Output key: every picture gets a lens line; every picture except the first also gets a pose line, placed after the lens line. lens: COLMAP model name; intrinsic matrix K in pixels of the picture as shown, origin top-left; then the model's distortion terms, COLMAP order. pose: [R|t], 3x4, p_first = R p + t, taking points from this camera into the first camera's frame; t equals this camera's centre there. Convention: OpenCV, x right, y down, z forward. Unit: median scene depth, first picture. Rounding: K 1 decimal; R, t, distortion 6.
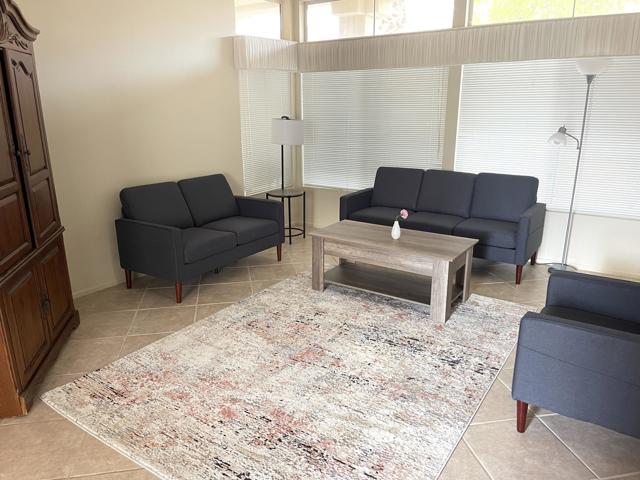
lens RADIAL K [[483.1, 0, 320.0], [0, 483.1, 240.0], [0, 0, 1]] dist [0.079848, -0.094638]
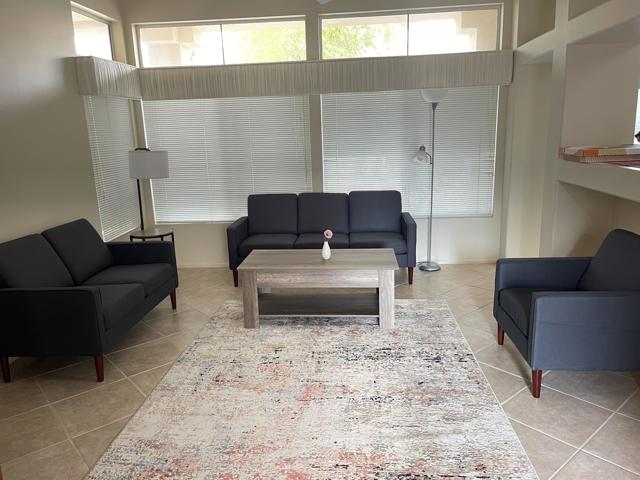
lens RADIAL K [[483.1, 0, 320.0], [0, 483.1, 240.0], [0, 0, 1]] dist [0.079848, -0.094638]
pose [[0.867546, -0.131691, 0.479606, -0.328787], [0.163686, 0.986188, -0.025298, -0.018014], [-0.469650, 0.100452, 0.877119, 0.114635]]
